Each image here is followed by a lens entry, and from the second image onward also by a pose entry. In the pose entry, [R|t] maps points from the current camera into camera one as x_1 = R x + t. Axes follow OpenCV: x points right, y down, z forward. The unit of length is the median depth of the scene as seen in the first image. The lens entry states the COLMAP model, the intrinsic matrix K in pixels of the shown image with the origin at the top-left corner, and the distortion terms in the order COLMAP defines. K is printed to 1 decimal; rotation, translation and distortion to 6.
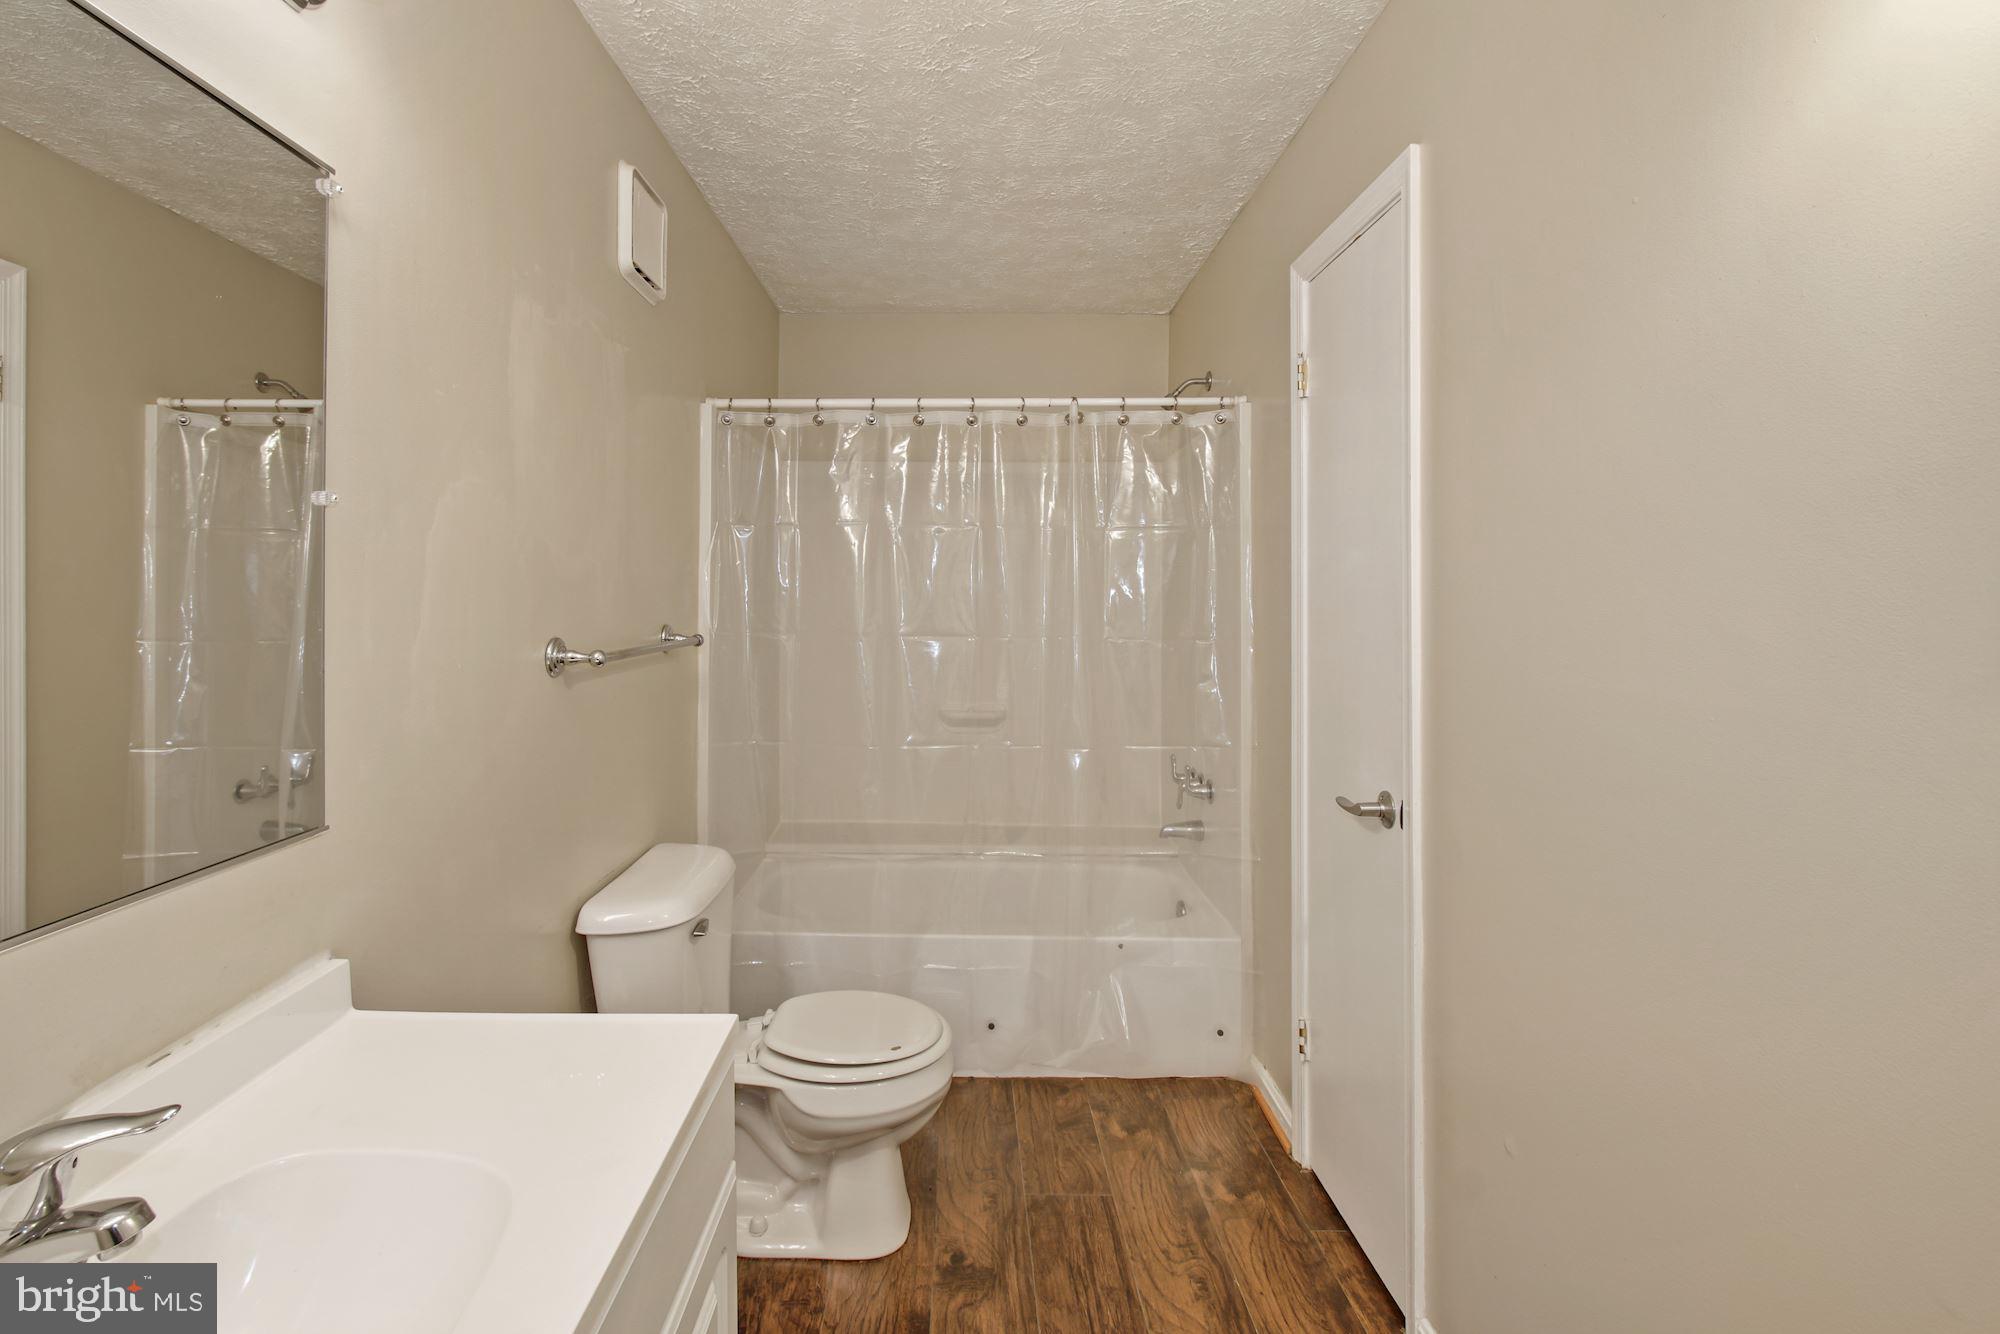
lens RADIAL K [[911.3, 0, 964.4], [0, 911.3, 598.6], [0, 0, 1]] dist [-0.015044, 0.000111]
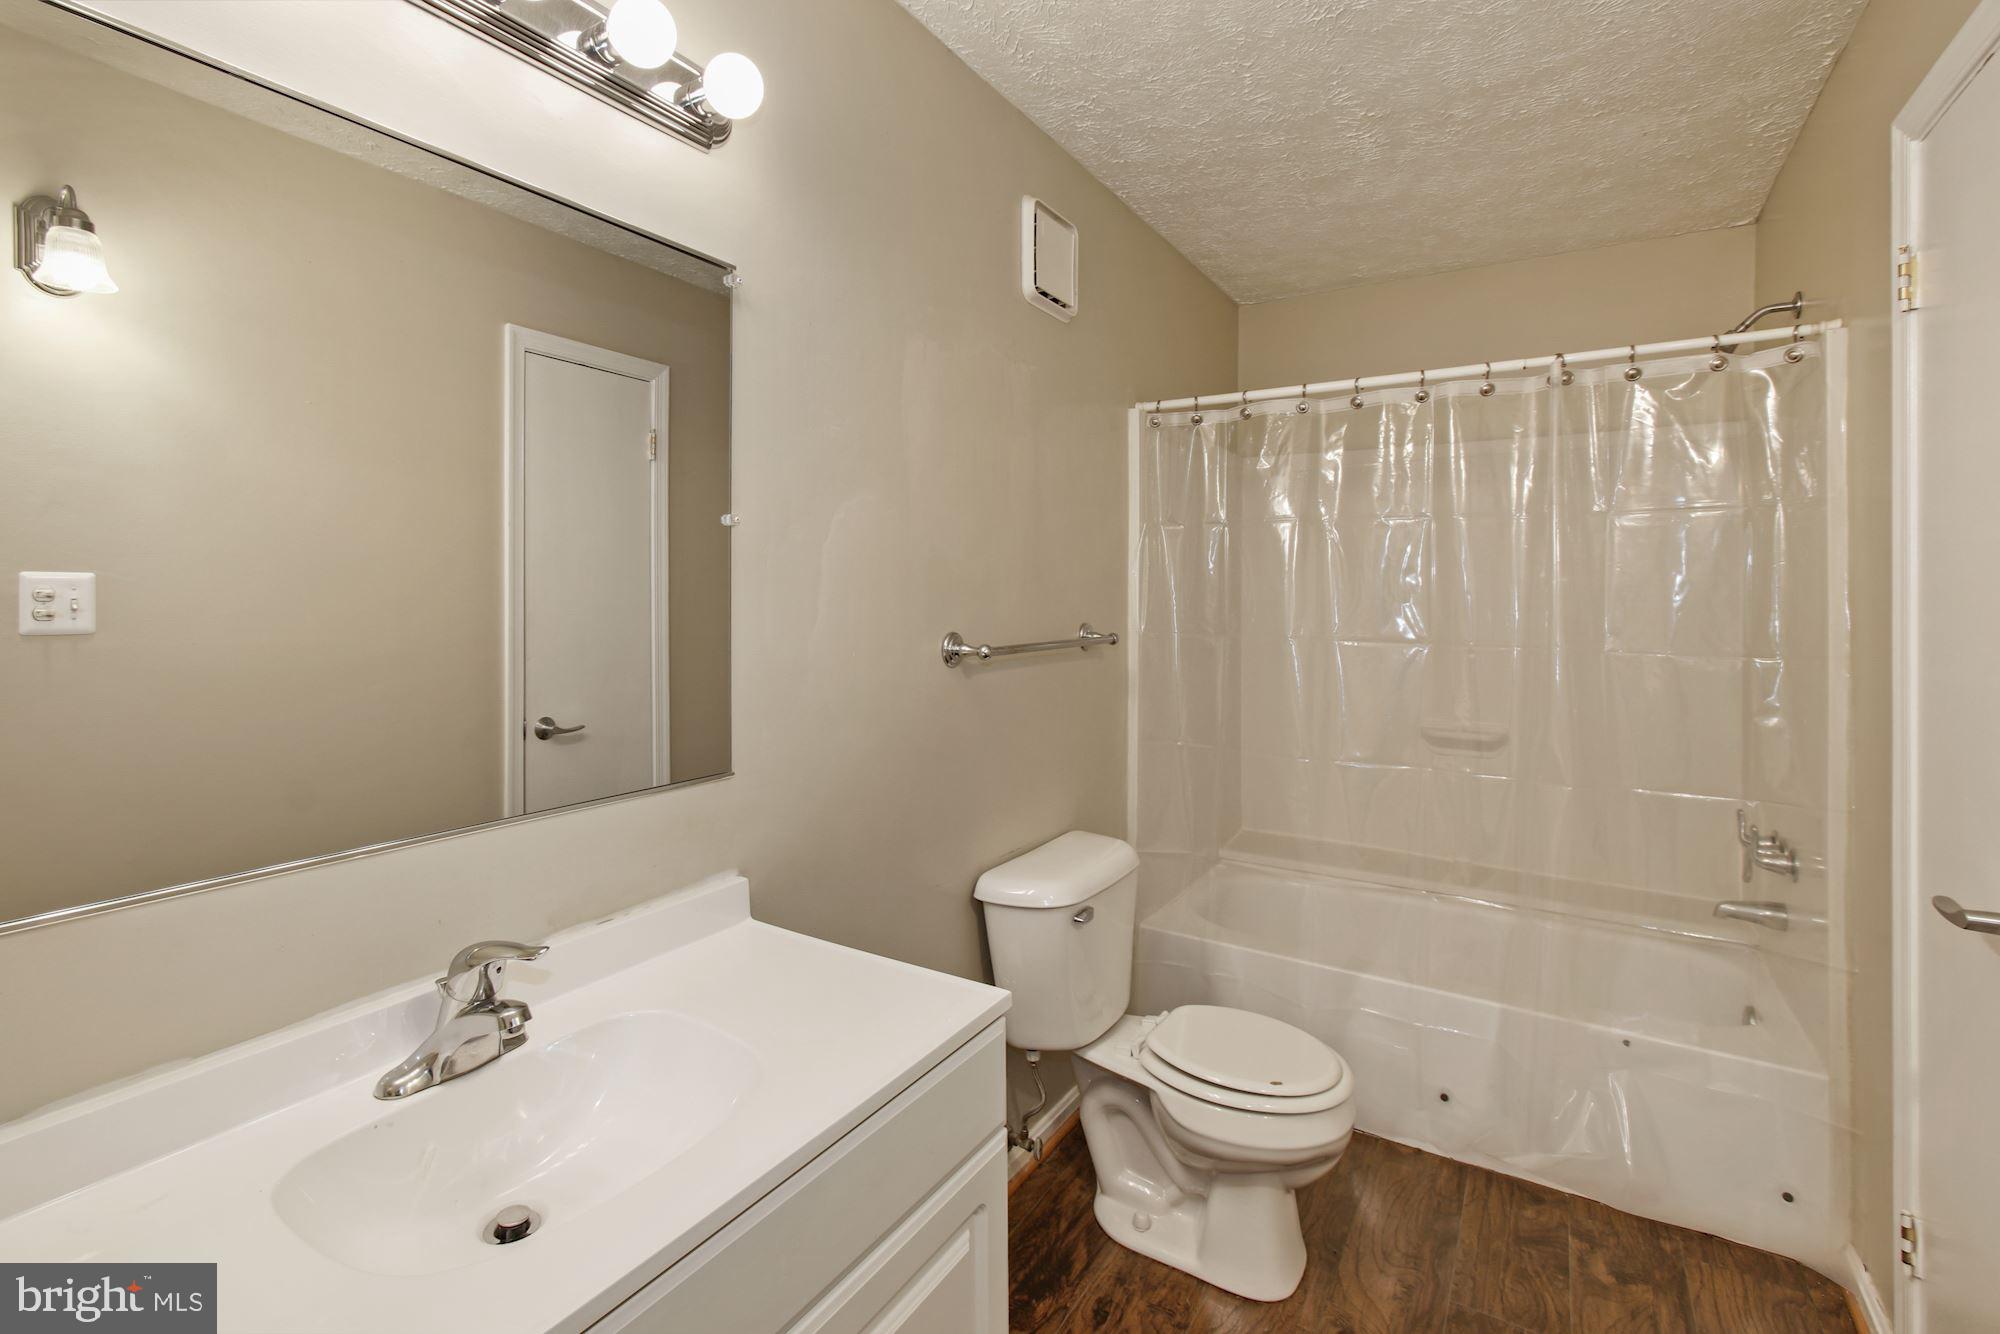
lens RADIAL K [[919.5, 0, 974.7], [0, 919.5, 598.1], [0, 0, 1]] dist [-0.020501, 0.006446]
pose [[0.841538, 0.003789, -0.540184, 0.123881], [-0.004629, 0.999989, -0.000197, 0.000036], [0.540178, 0.002666, 0.841547, 0.032521]]
